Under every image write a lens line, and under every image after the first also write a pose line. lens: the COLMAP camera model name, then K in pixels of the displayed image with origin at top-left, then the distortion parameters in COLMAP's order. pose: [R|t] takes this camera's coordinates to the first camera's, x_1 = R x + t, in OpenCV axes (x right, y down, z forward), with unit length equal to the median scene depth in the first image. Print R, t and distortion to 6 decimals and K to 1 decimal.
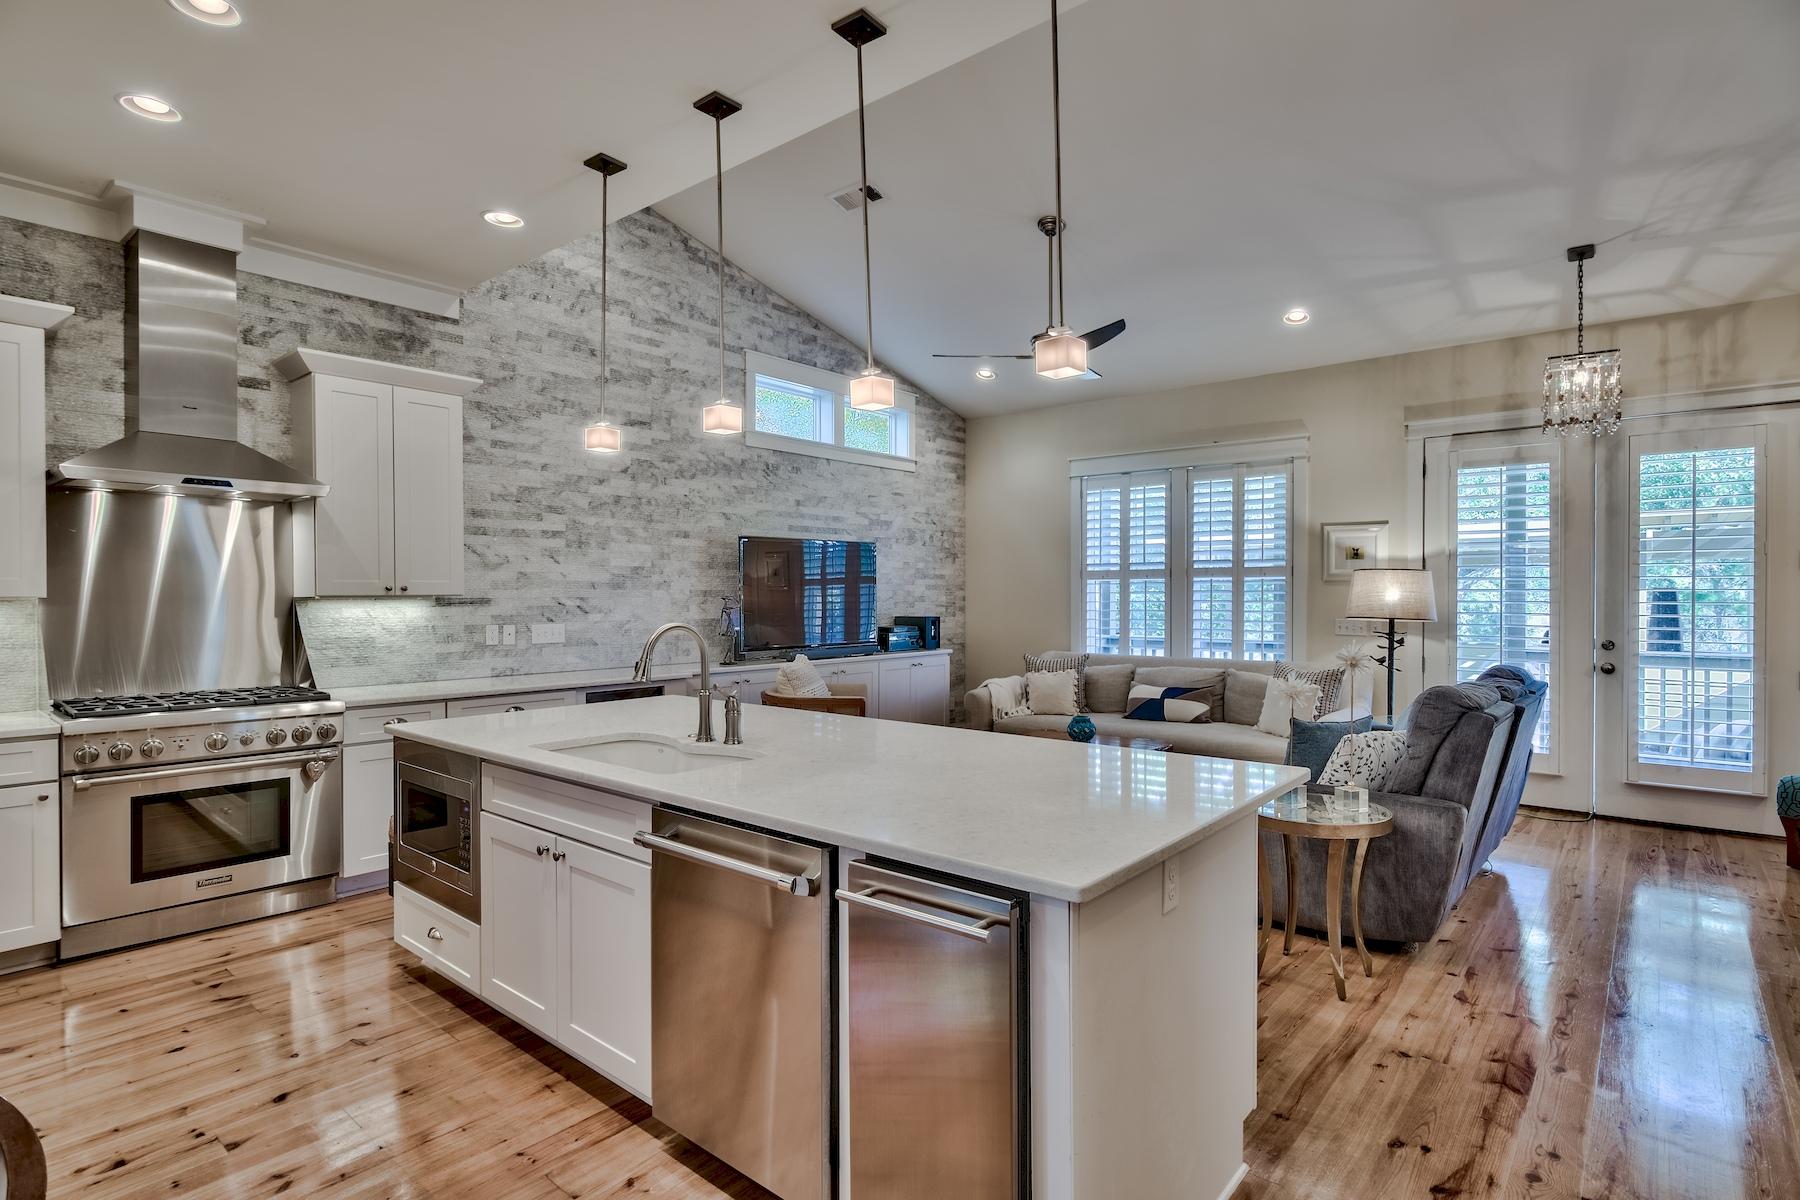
lens RADIAL K [[890.7, 0, 929.5], [0, 890.7, 599.0], [0, 0, 1]] dist [0.001668, -0.004030]
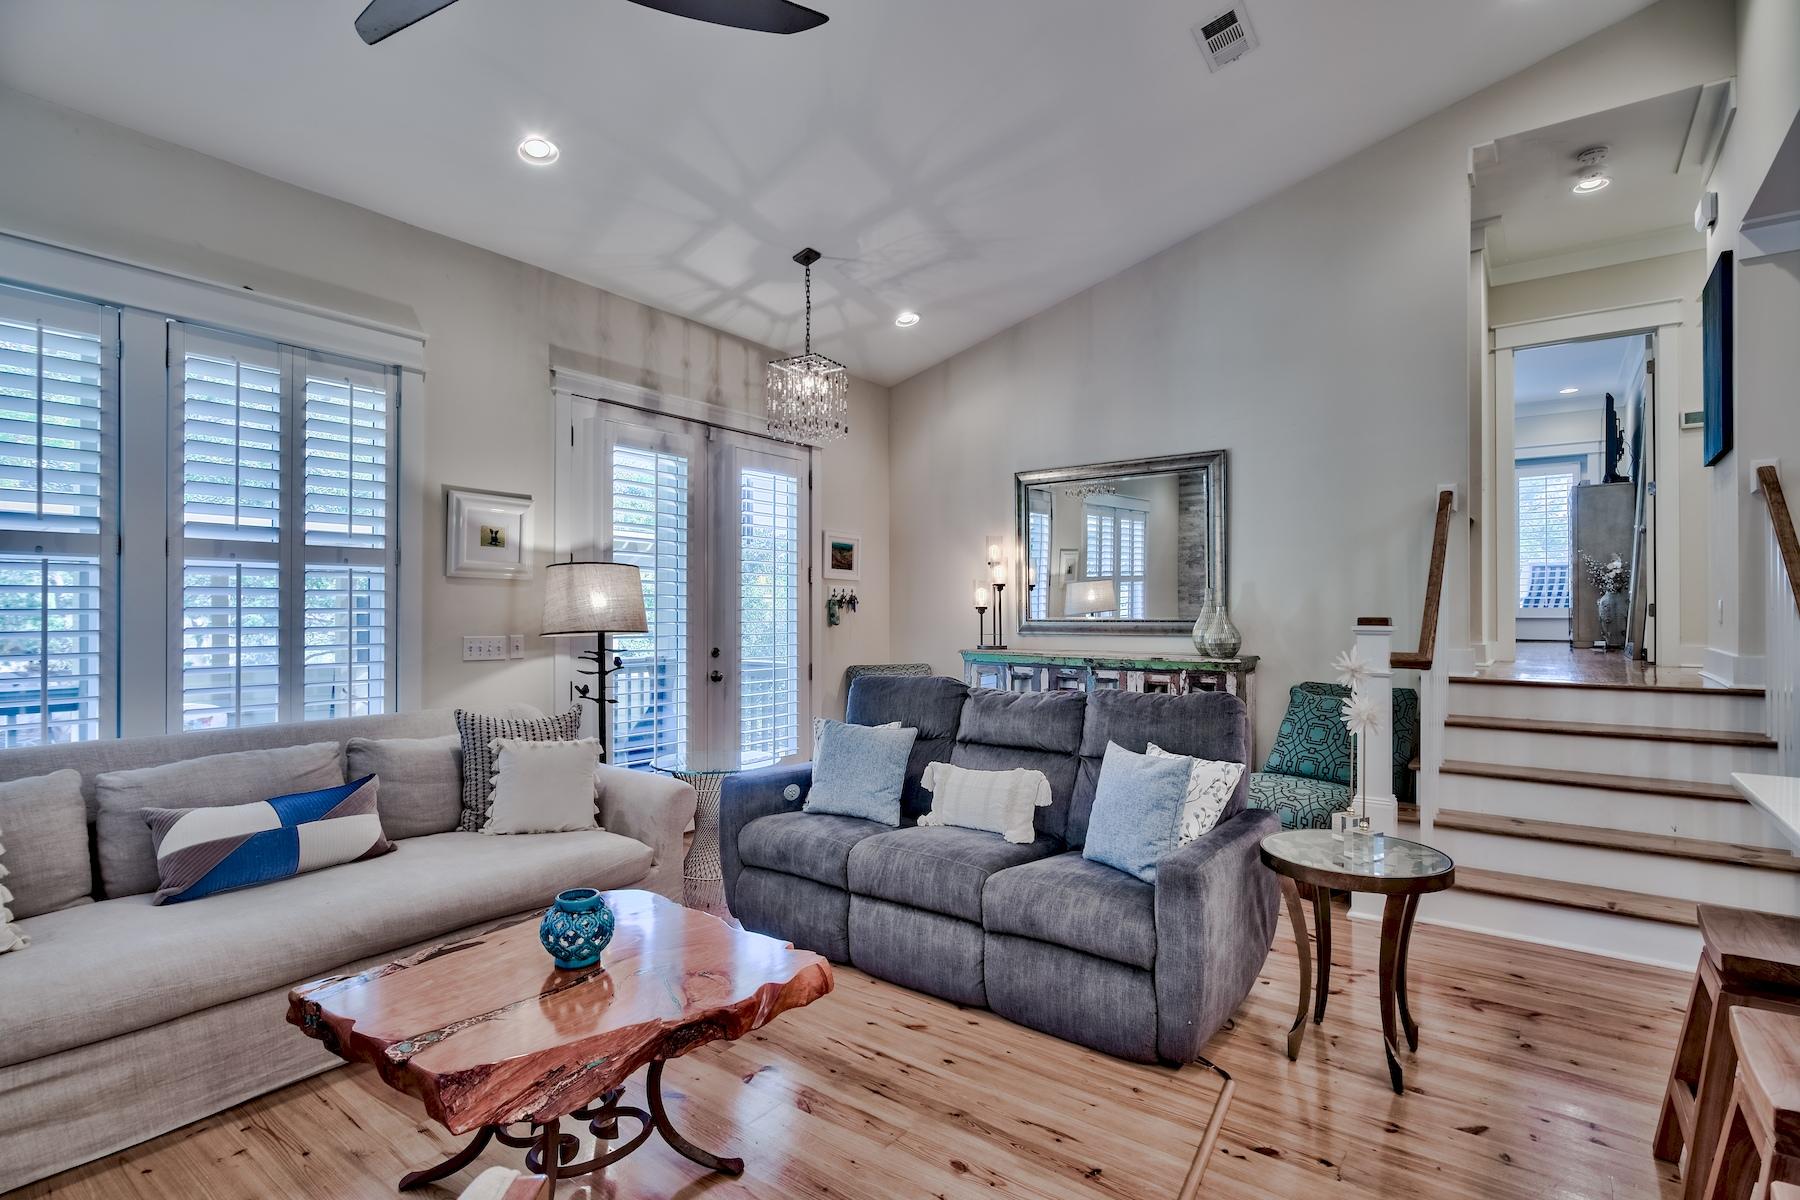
lens RADIAL K [[890.7, 0, 839.5], [0, 890.7, 598.2], [0, 0, 1]] dist [0.001668, -0.004030]
pose [[-0.021130, 0.013869, 0.999681, -0.224412], [0.002907, 0.999900, -0.013810, 0.005091], [-0.999773, 0.002614, -0.021168, 0.861197]]
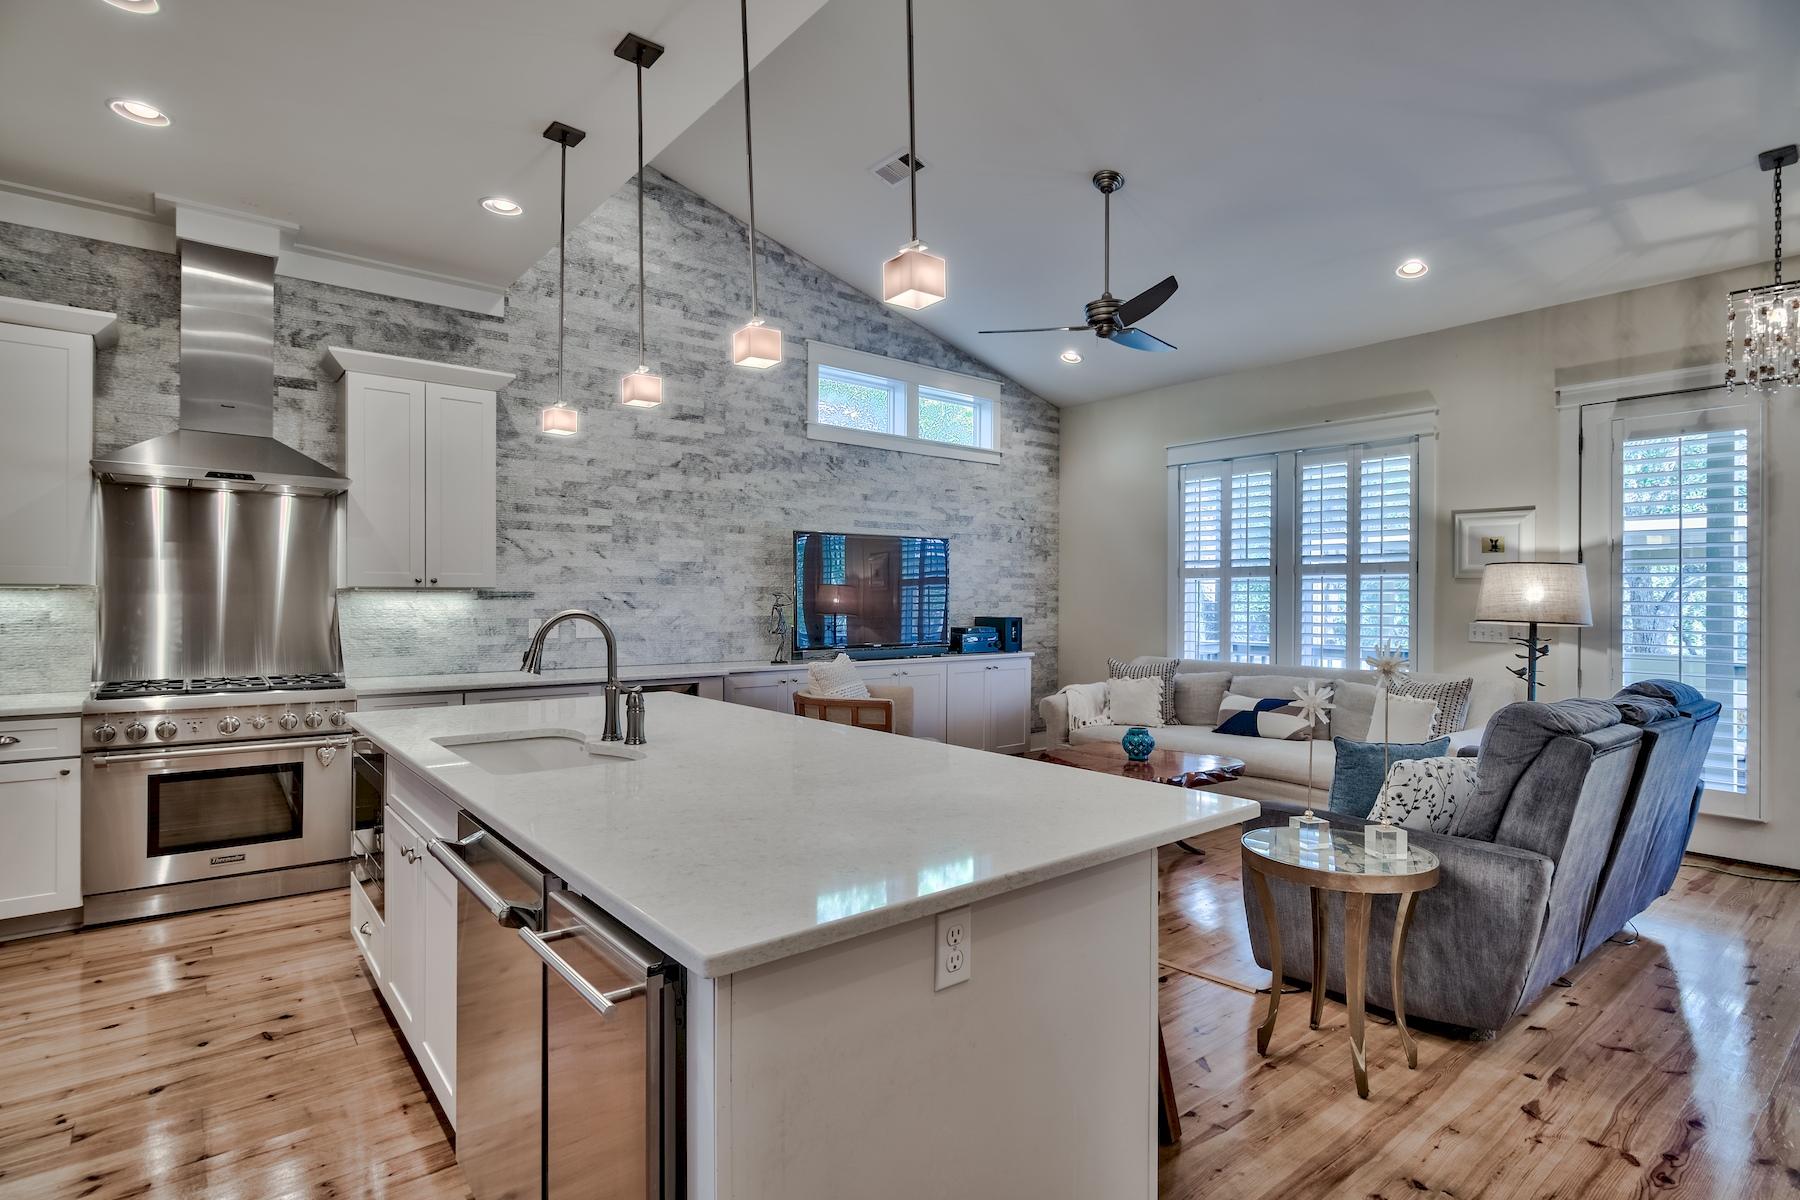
lens RADIAL K [[890.7, 0, 926.9], [0, 890.7, 598.2], [0, 0, 1]] dist [0.001668, -0.004030]
pose [[0.983047, 0.005086, -0.183285, 0.119181], [-0.006400, 0.999958, -0.006579, 0.009021], [0.183244, 0.007641, 0.983038, 0.080621]]
